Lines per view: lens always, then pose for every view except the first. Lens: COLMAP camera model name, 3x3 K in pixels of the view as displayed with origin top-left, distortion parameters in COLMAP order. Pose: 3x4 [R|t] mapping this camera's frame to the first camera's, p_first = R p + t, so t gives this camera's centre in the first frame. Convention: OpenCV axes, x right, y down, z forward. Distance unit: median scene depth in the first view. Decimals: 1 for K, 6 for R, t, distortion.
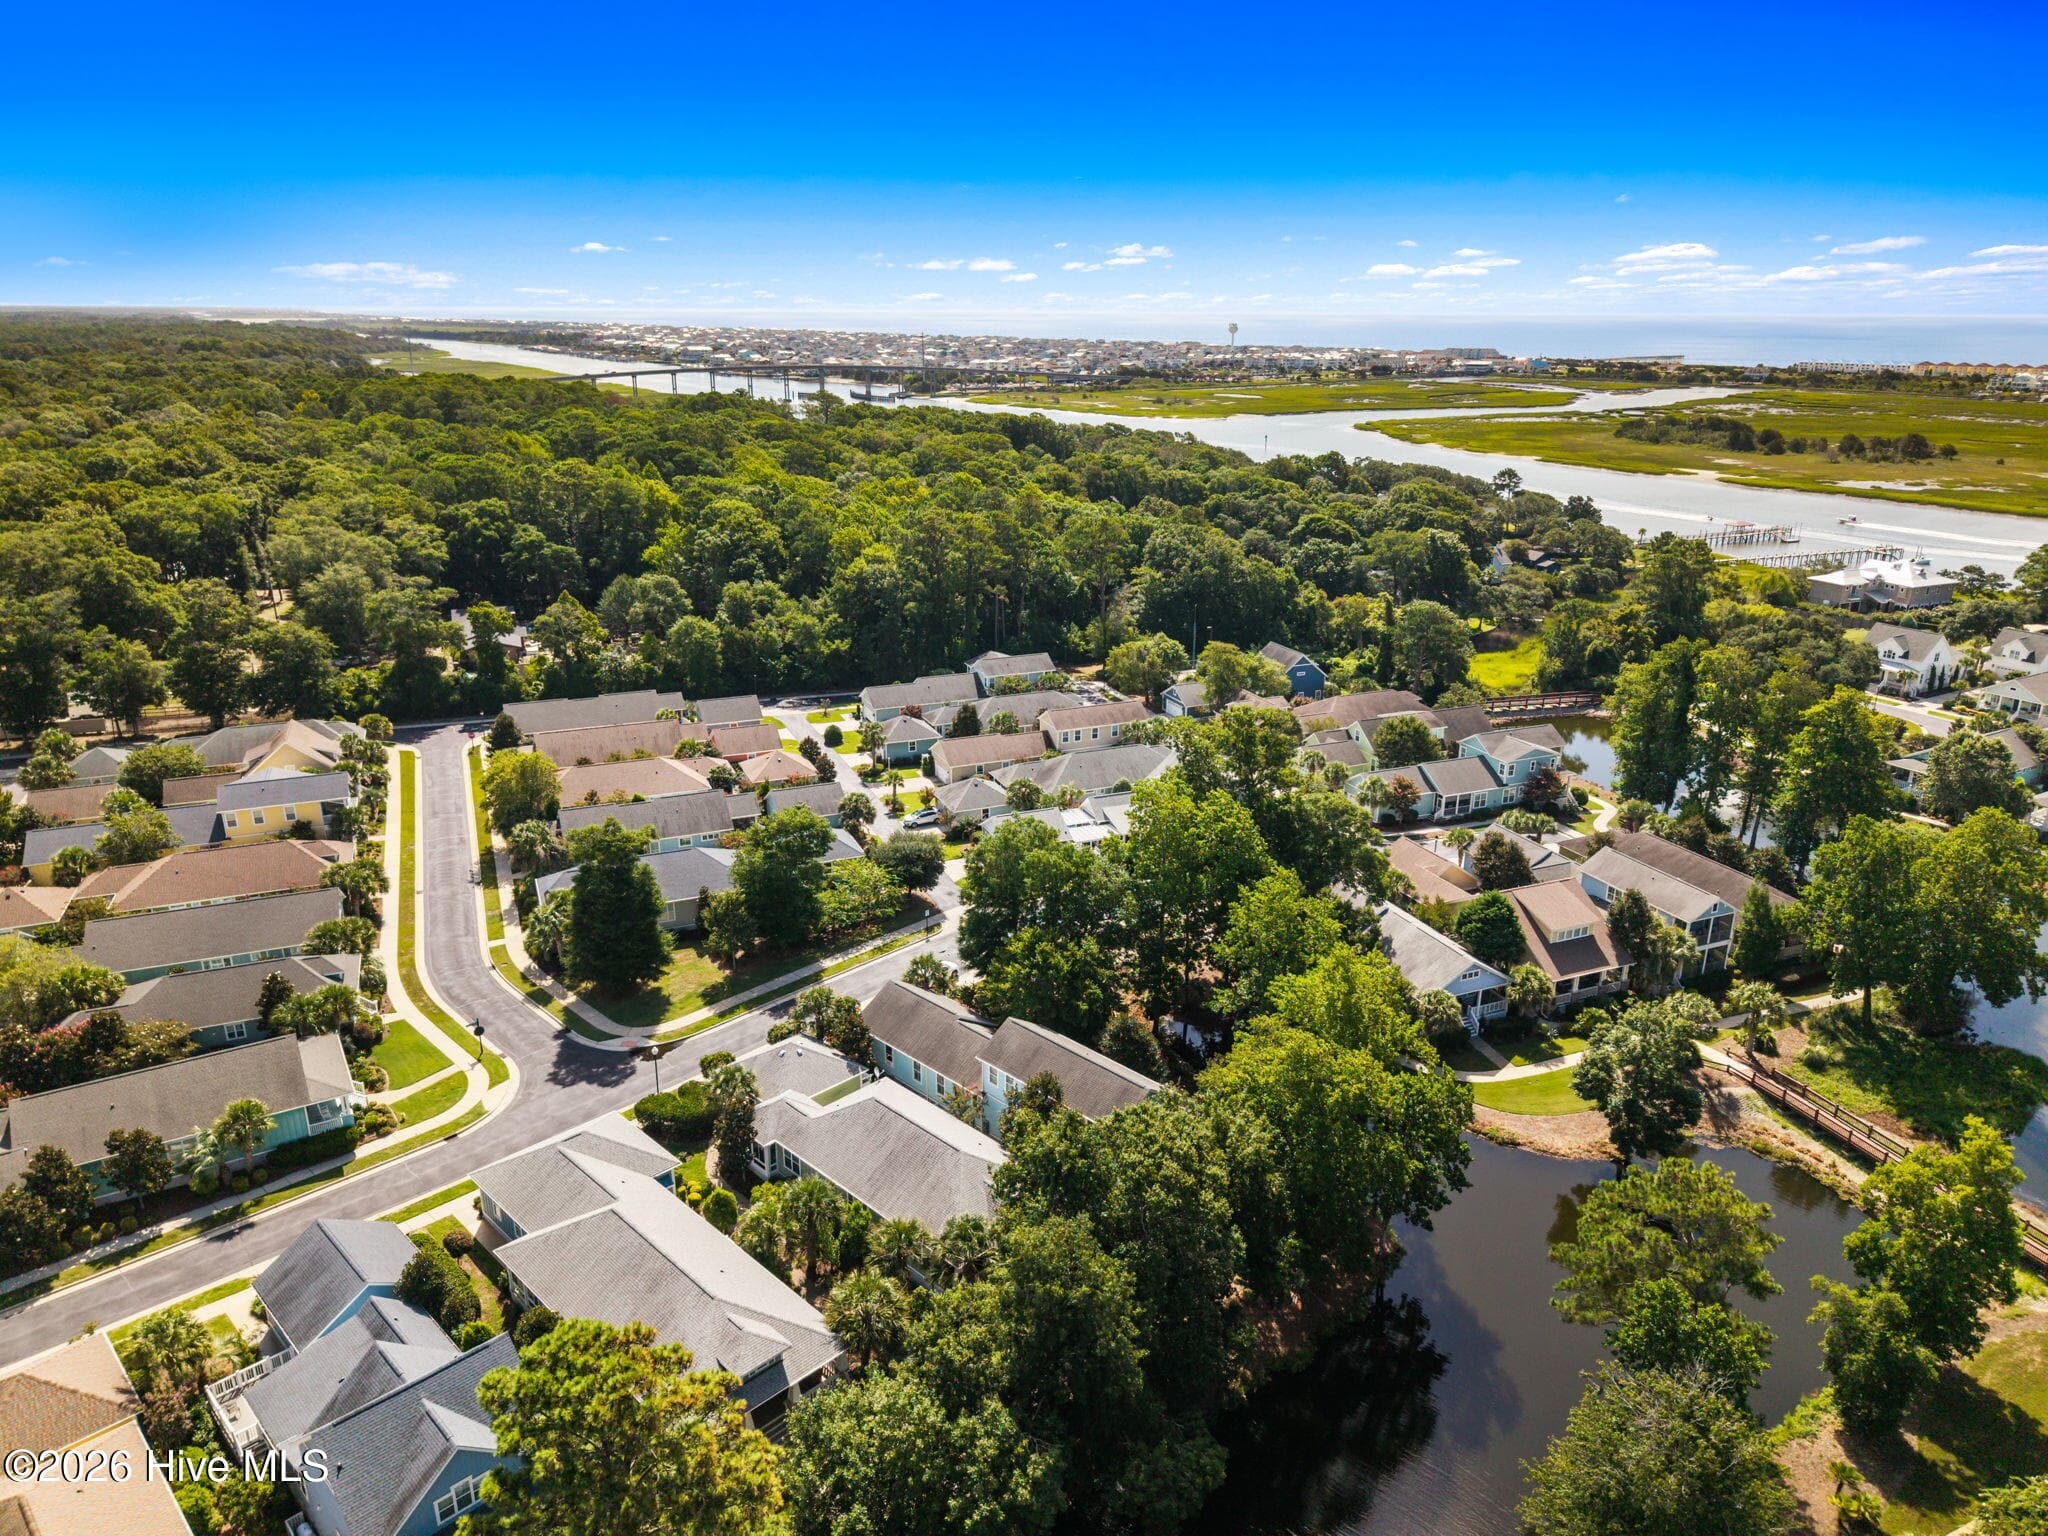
lens RADIAL K [[1378.9, 0, 1024.0], [0, 1378.9, 768.0], [0, 0, 1]] dist [0.025616, 0.001826]
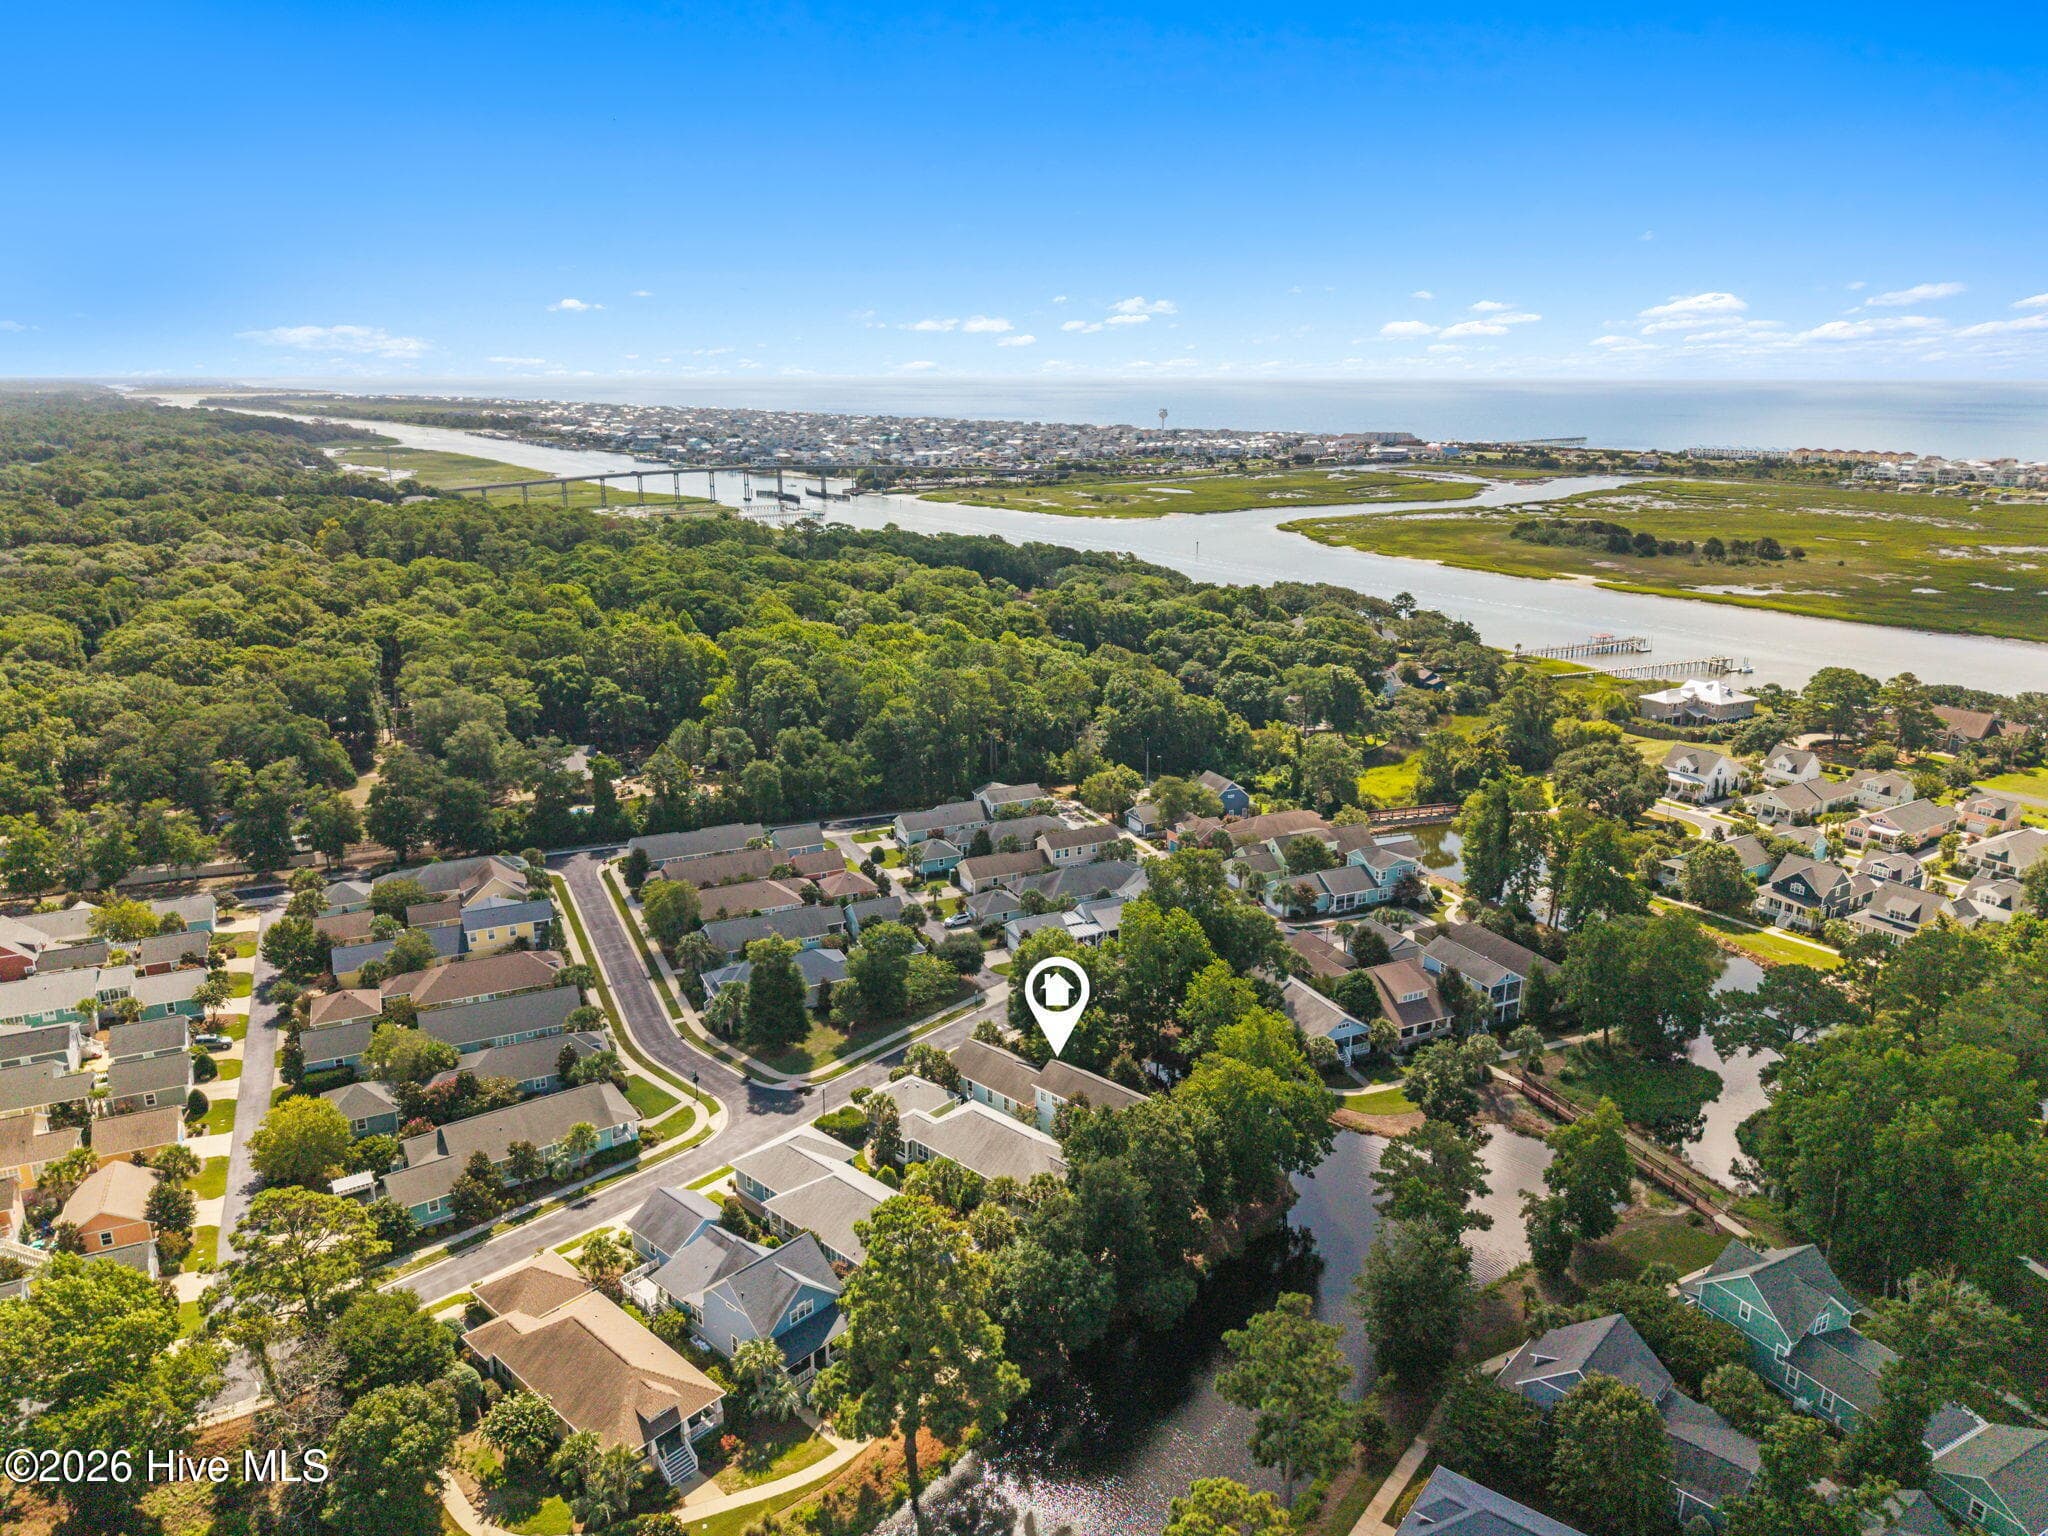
lens RADIAL K [[1436.0, 0, 1024.0], [0, 1436.0, 768.0], [0, 0, 1]] dist [0.088432, -0.114256]
pose [[0.998593, -0.015988, 0.050556, -0.070420], [0.017943, 0.999099, -0.038460, -0.052894], [-0.049896, 0.039313, 0.997980, -0.389407]]
